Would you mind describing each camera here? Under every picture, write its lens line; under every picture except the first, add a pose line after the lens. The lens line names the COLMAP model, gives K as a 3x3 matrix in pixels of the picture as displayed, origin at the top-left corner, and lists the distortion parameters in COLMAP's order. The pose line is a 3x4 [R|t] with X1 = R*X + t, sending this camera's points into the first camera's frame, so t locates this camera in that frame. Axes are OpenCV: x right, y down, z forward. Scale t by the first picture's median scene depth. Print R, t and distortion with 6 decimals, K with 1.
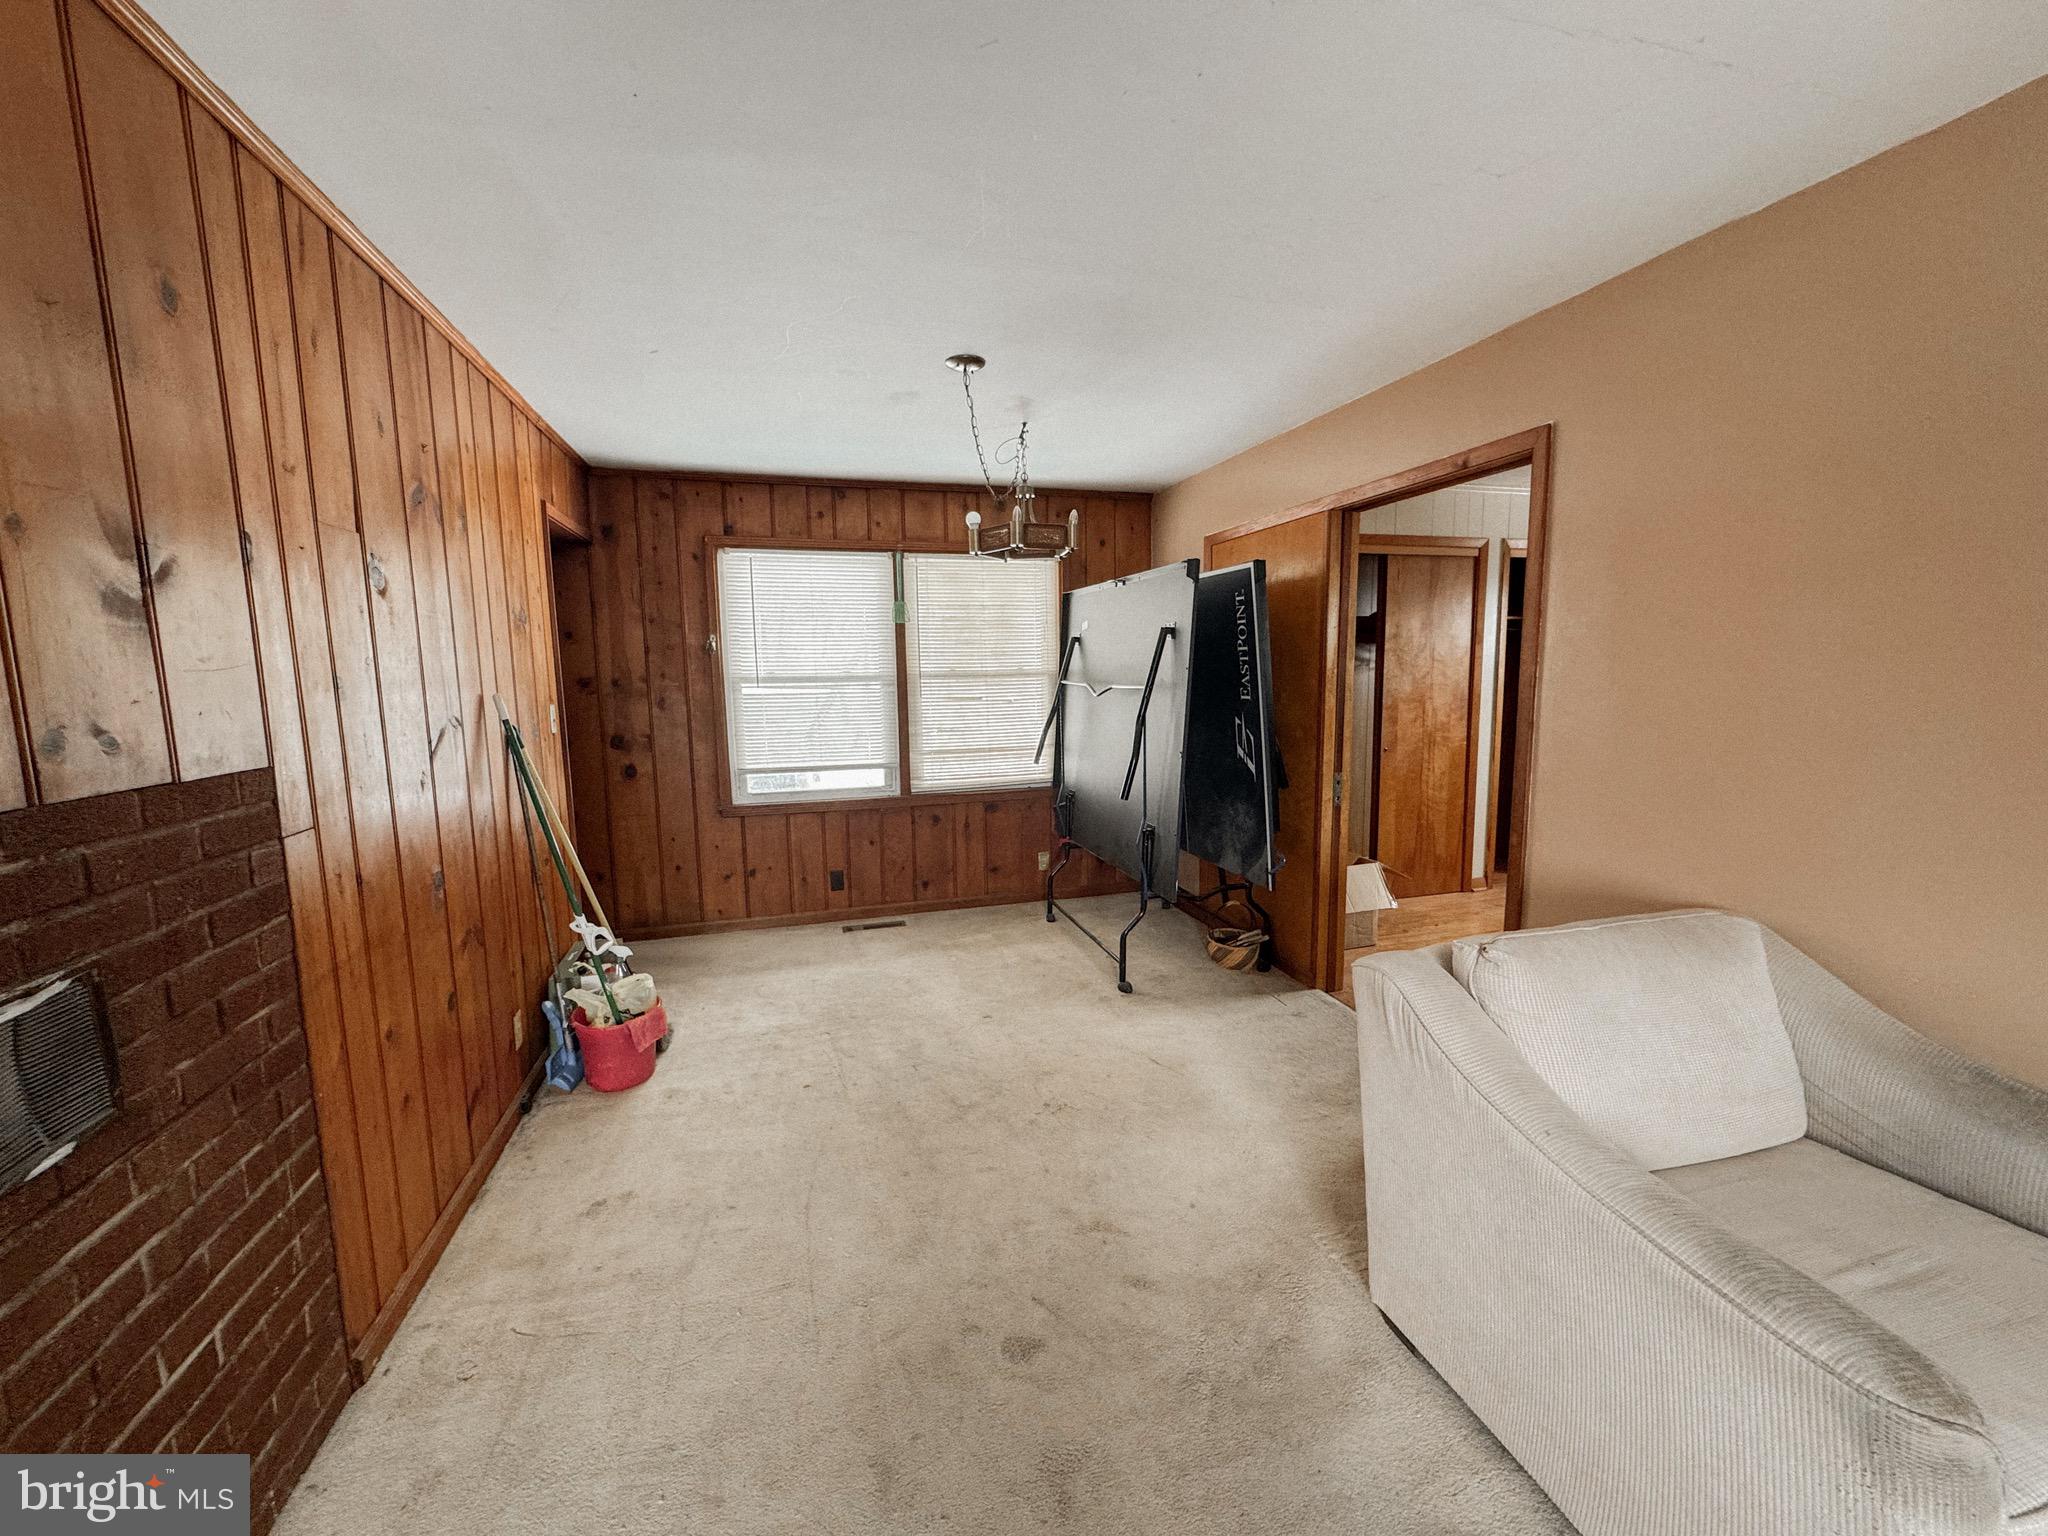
lens RADIAL K [[814.1, 0, 1021.2], [0, 814.1, 768.5], [0, 0, 1]] dist [-0.003230, 0.000089]
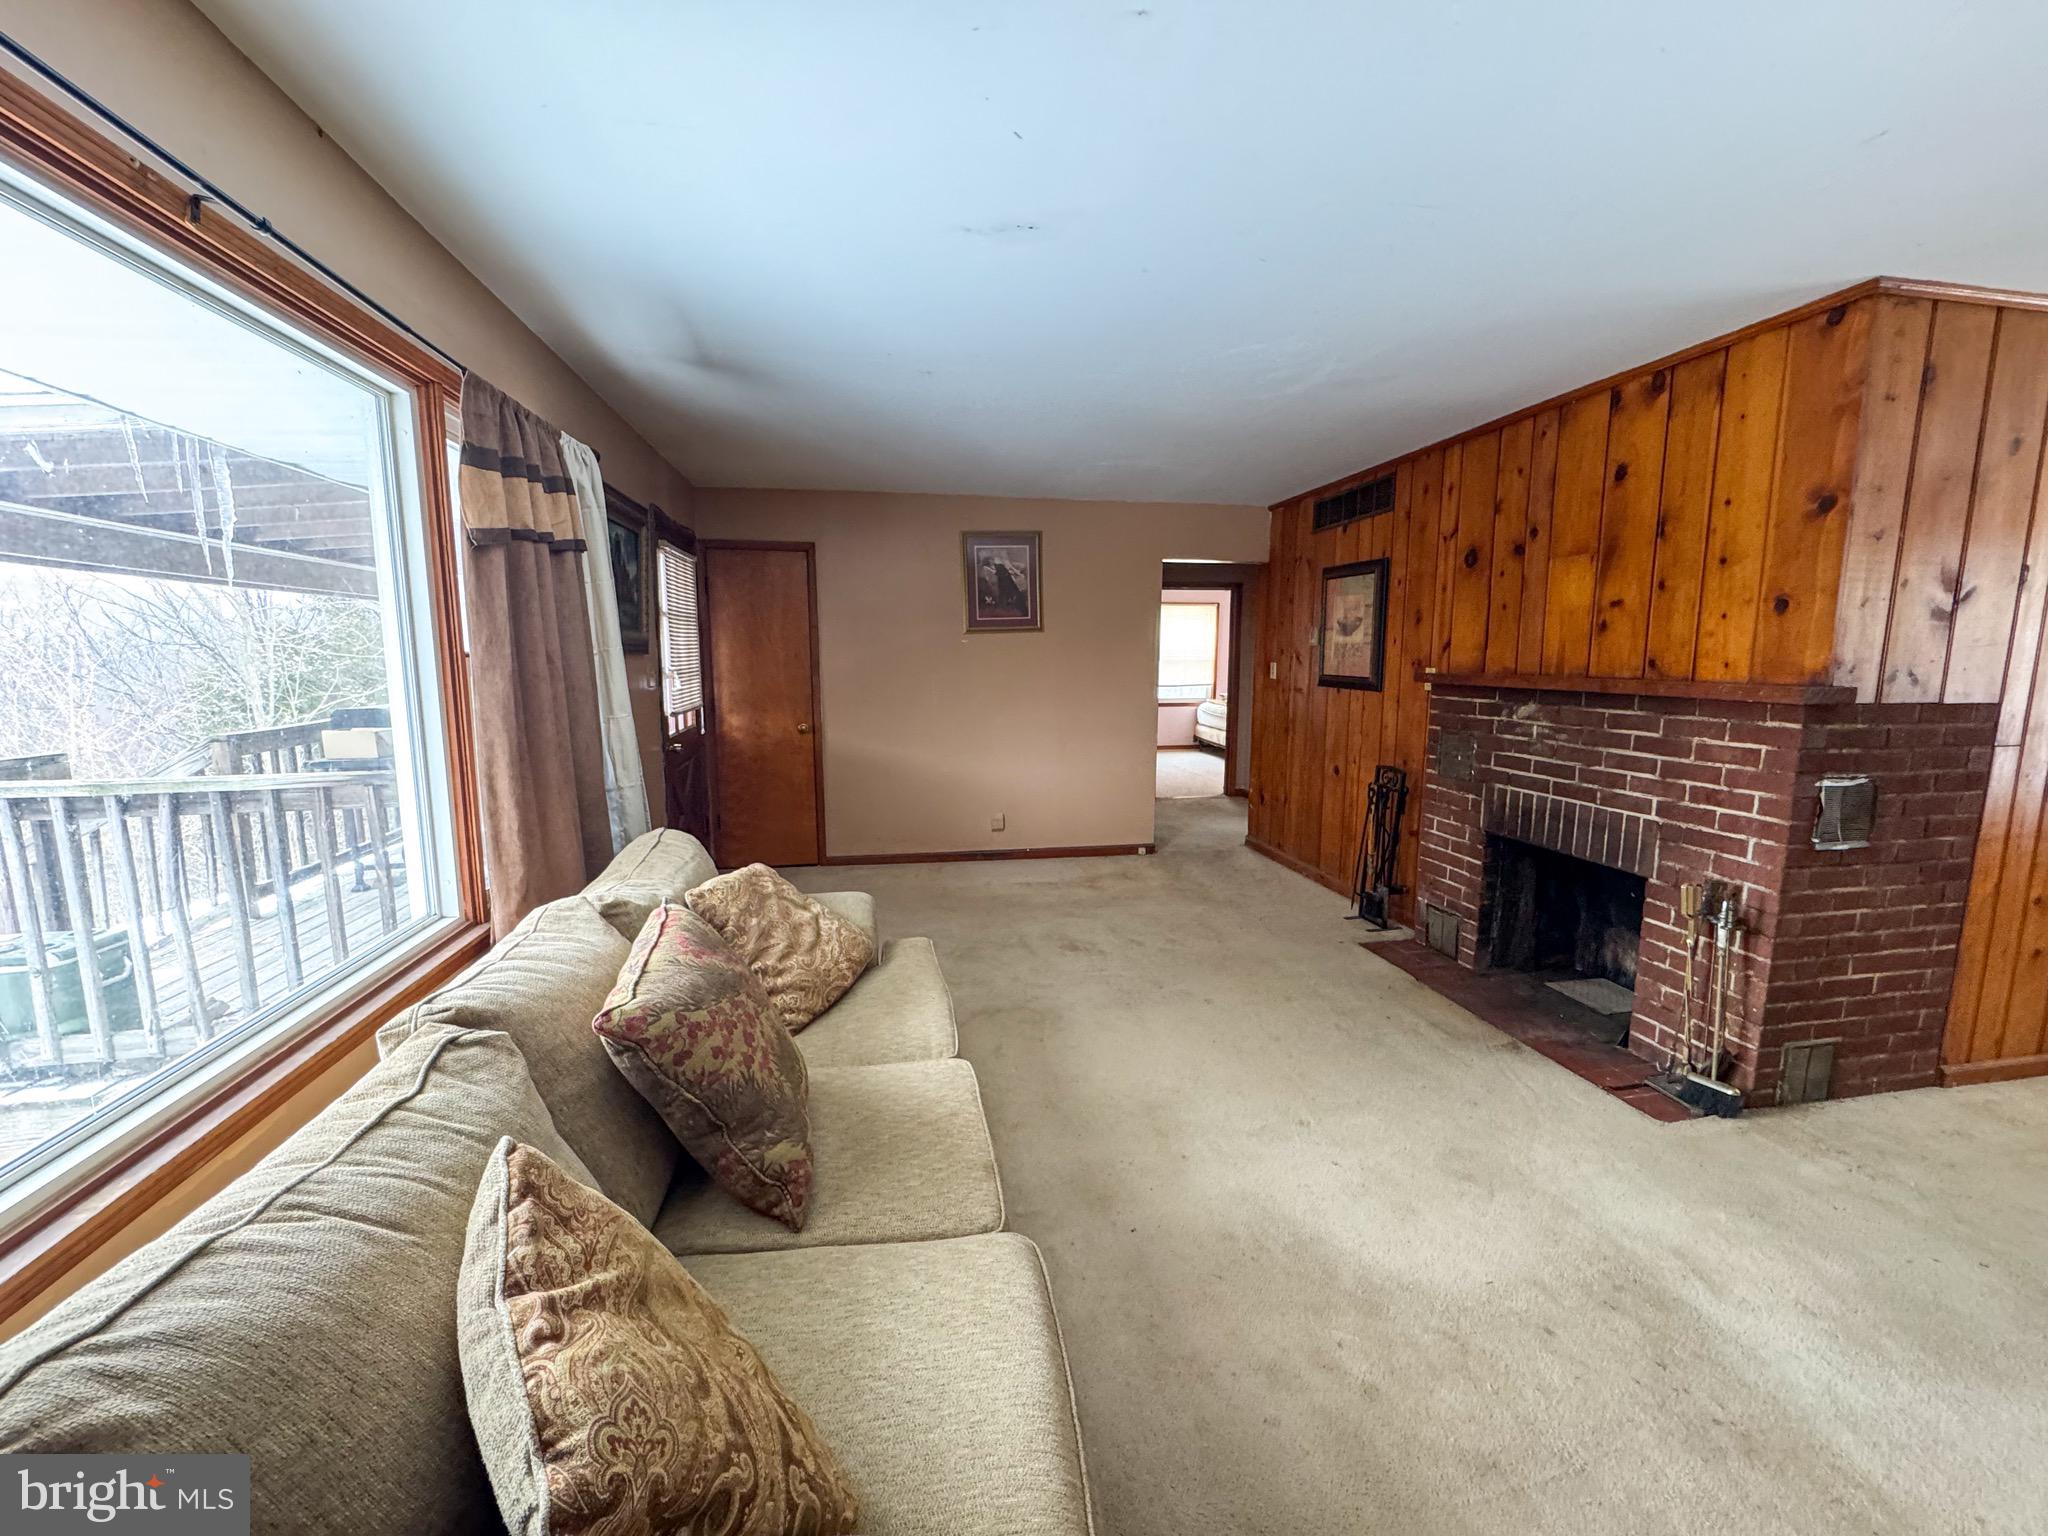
lens RADIAL K [[814.1, 0, 1021.2], [0, 814.1, 768.5], [0, 0, 1]] dist [-0.003230, 0.000089]
pose [[-0.092292, 0.157221, -0.983242, 0.390419], [-0.120271, 0.978466, 0.167746, 0.038190], [0.988442, 0.133737, -0.071395, -0.362434]]
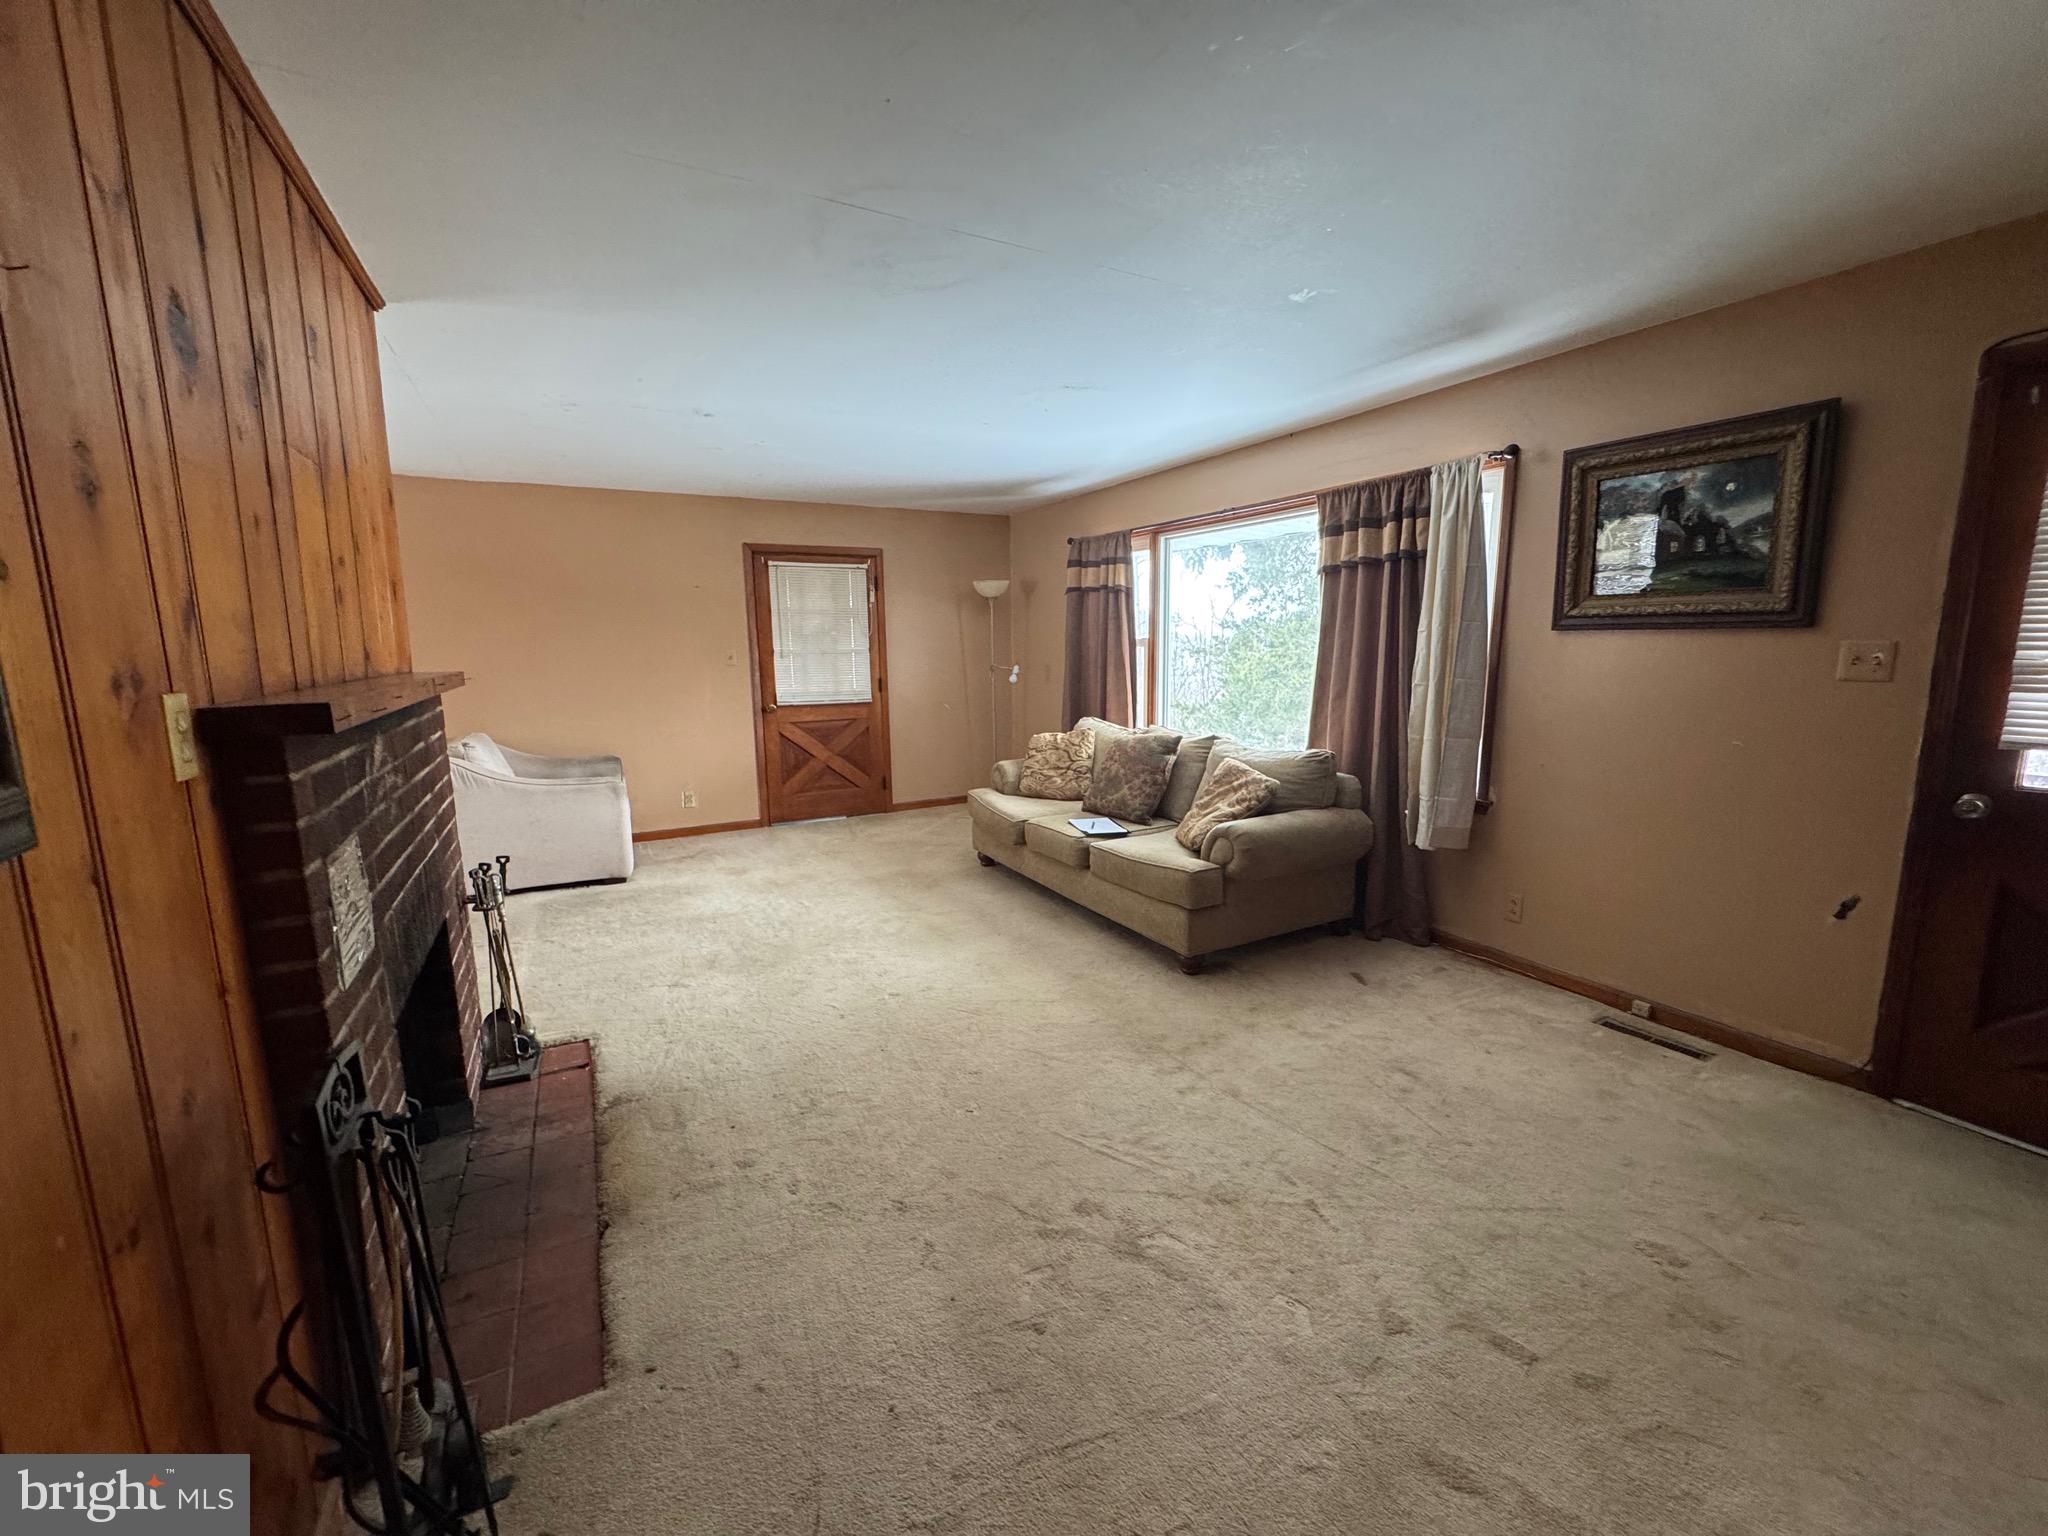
lens RADIAL K [[814.1, 0, 1021.2], [0, 814.1, 768.5], [0, 0, 1]] dist [-0.003230, 0.000089]
pose [[-0.220169, -0.134464, 0.966149, -1.148110], [0.135089, 0.976707, 0.166718, 0.041297], [-0.966062, 0.167222, -0.196876, -0.134786]]
